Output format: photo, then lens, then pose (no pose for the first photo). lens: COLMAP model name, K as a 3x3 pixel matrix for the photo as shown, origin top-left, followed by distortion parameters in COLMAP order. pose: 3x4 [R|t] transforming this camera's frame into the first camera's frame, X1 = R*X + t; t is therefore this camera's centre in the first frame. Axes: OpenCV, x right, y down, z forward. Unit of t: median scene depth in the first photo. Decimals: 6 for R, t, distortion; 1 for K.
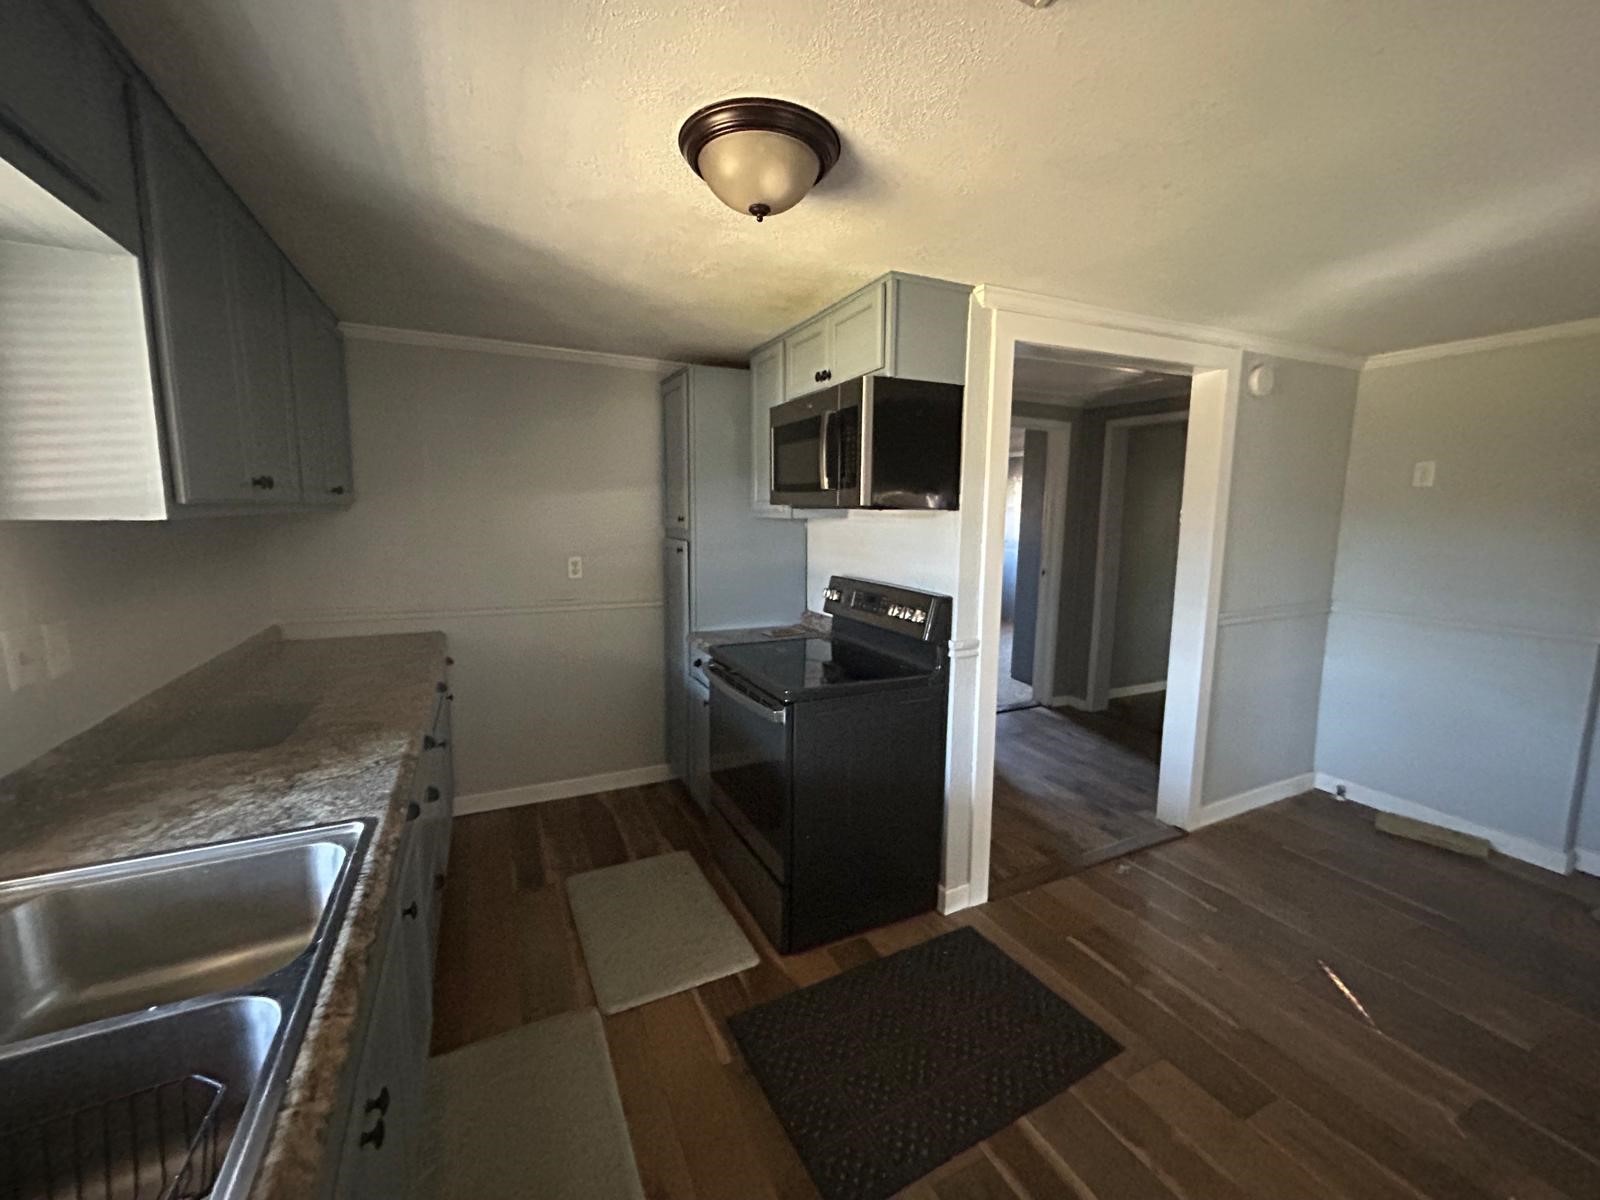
lens RADIAL K [[652.6, 0, 800.0], [0, 652.6, 600.0], [0, 0, 1]] dist [0.001956, -0.010257]
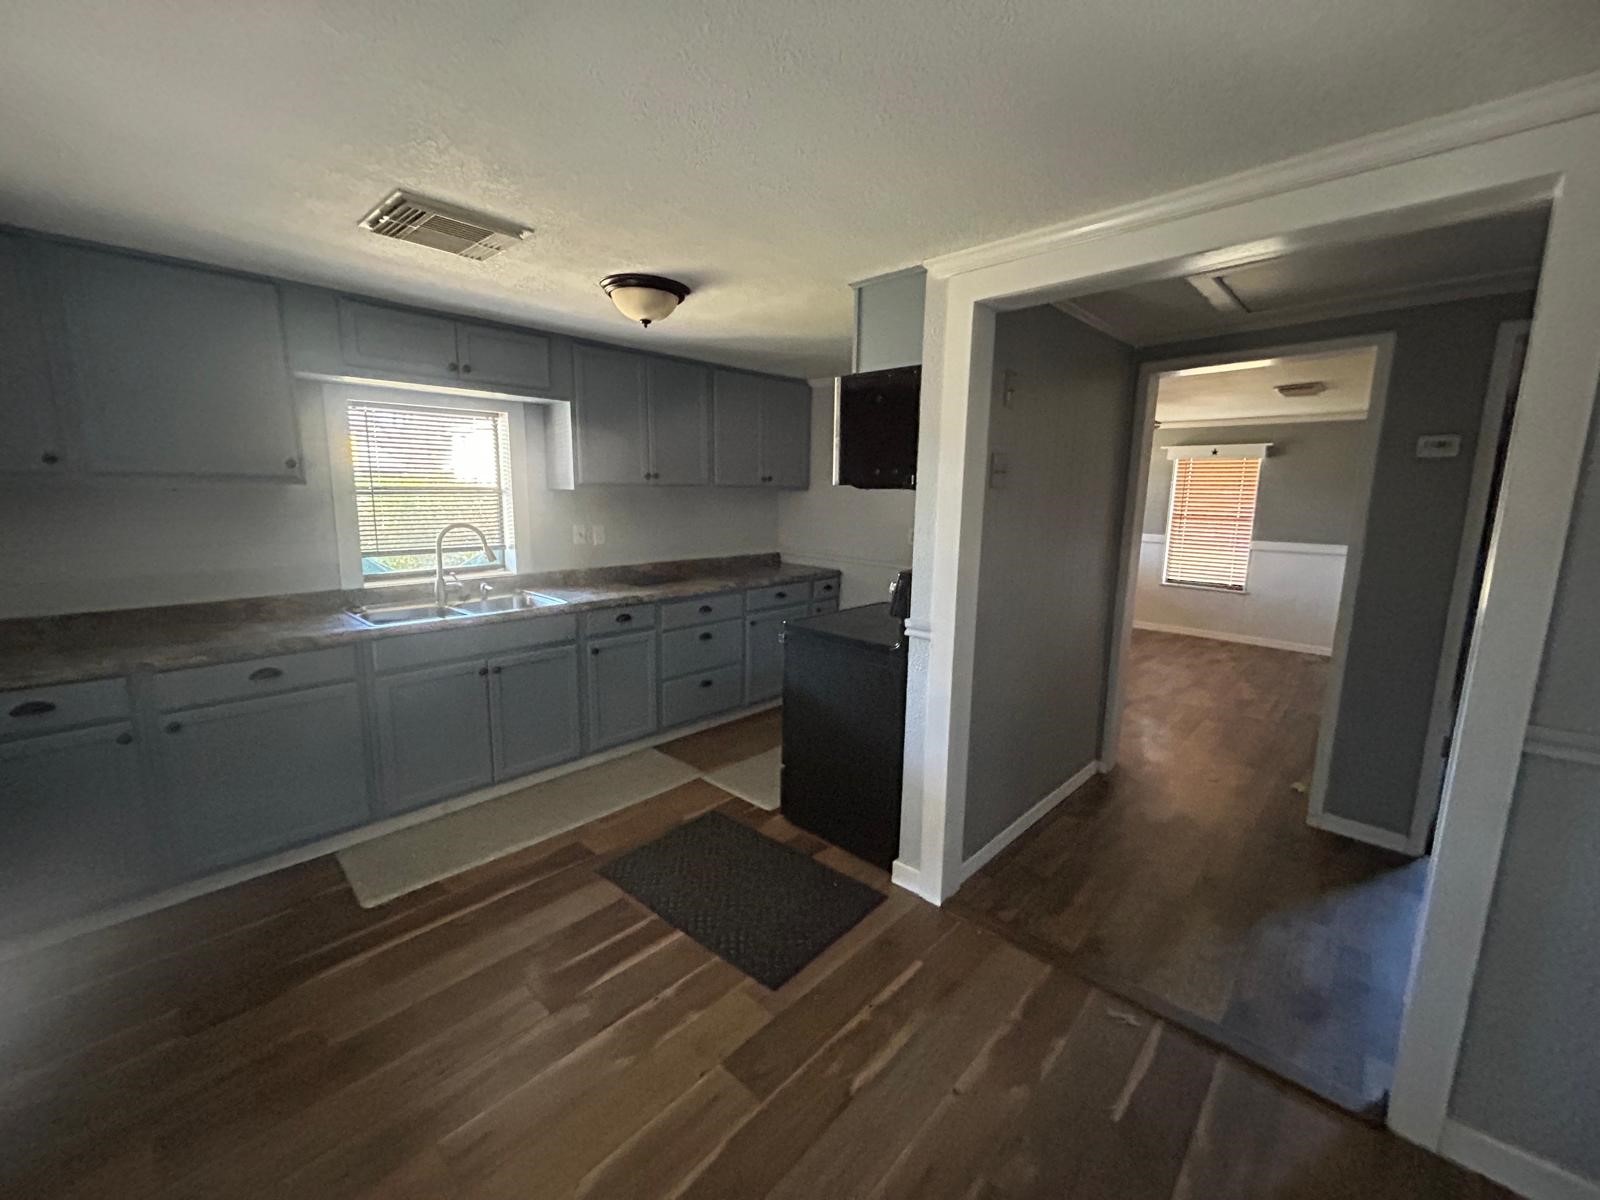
lens RADIAL K [[659.9, 0, 804.9], [0, 659.9, 609.5], [0, 0, 1]] dist [0.014161, 0.000154]
pose [[0.357492, 0.171756, -0.917986, 1.182312], [-0.137566, 0.981906, 0.130143, -0.068721], [0.923729, 0.079758, 0.374652, 0.485725]]
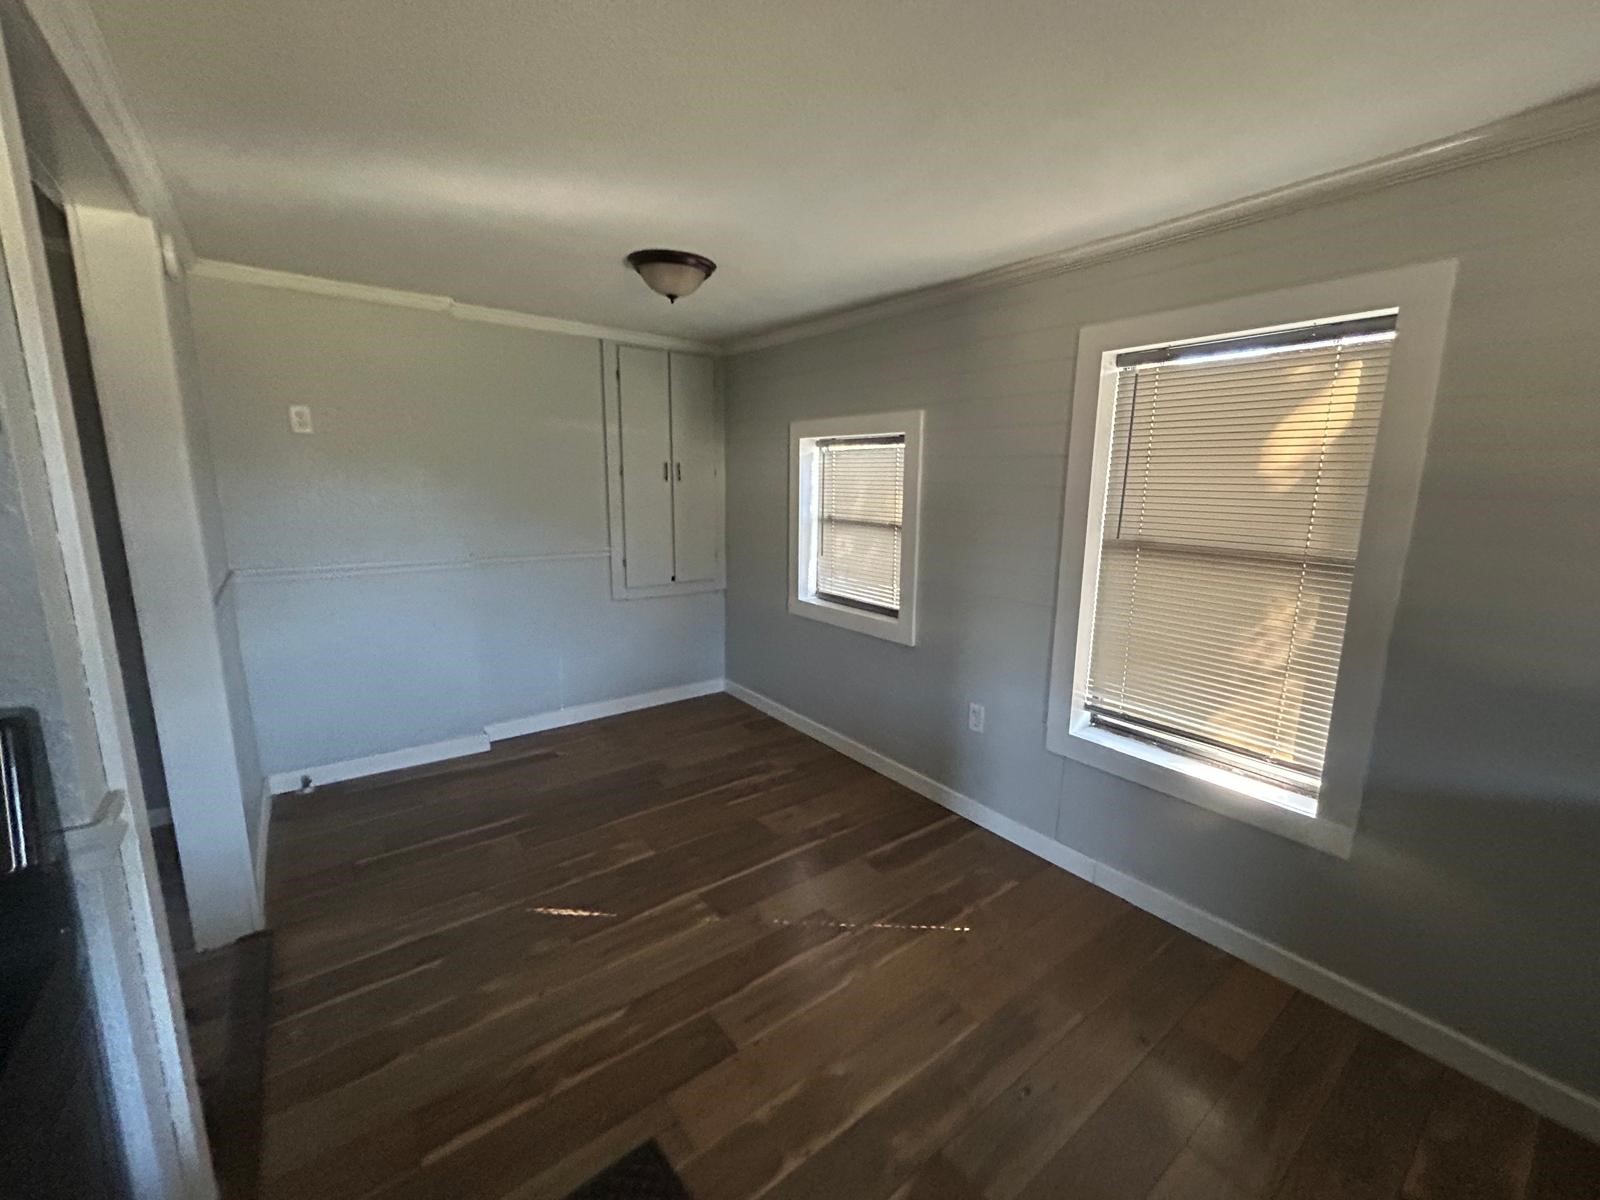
lens RADIAL K [[641.1, 0, 804.1], [0, 641.1, 594.4], [0, 0, 1]] dist [0.001332, 0.000052]
pose [[-0.202795, -0.180249, 0.962489, -0.146461], [0.117005, 0.971410, 0.206573, -0.082777], [-0.972206, 0.154508, -0.175907, 0.711224]]
